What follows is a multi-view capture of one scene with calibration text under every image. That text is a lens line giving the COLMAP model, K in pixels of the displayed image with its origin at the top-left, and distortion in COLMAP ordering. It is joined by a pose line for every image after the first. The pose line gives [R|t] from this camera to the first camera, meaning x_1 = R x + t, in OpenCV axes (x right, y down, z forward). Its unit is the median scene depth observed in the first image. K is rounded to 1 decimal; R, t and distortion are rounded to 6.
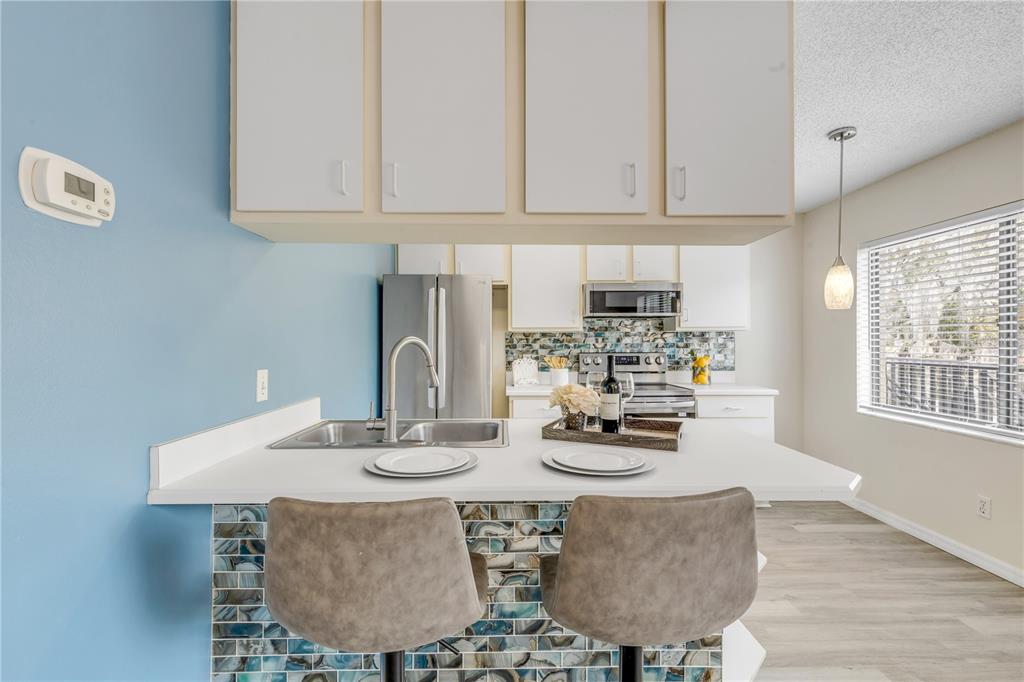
lens RADIAL K [[460.2, 0, 510.8], [0, 460.2, 340.8], [0, 0, 1]] dist [0.004847, -0.000780]
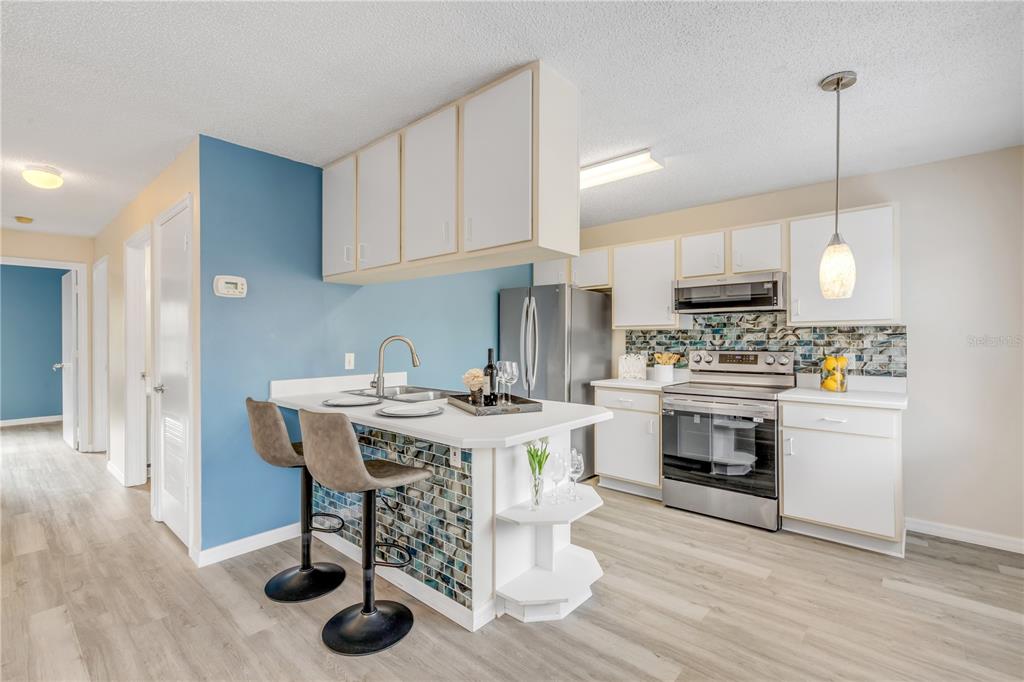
lens RADIAL K [[460.2, 0, 510.8], [0, 460.2, 340.8], [0, 0, 1]] dist [0.004847, -0.000780]
pose [[0.738288, 0.003545, -0.674476, 0.568046], [0.001182, 0.999978, 0.006549, -0.000560], [0.674484, -0.005632, 0.738268, 0.011313]]
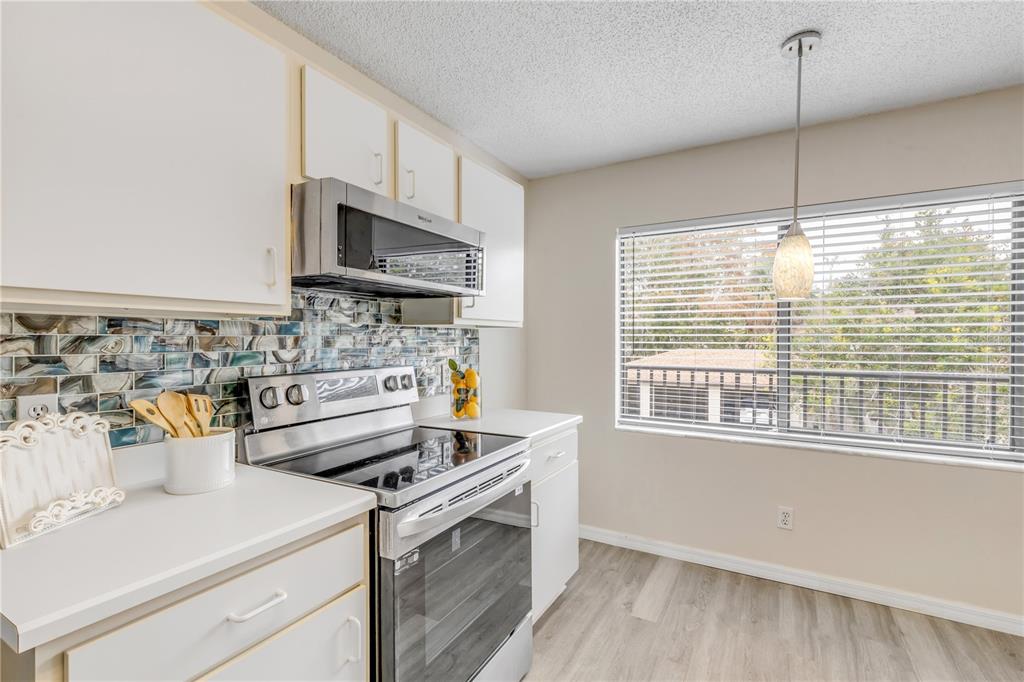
lens RADIAL K [[467.3, 0, 514.9], [0, 467.3, 341.3], [0, 0, 1]] dist [0.004107, 0.000249]
pose [[0.509221, 0.000647, 0.860635, -0.063783], [-0.003676, 0.999992, 0.001423, -0.003444], [-0.860628, -0.003888, 0.509220, 0.678262]]
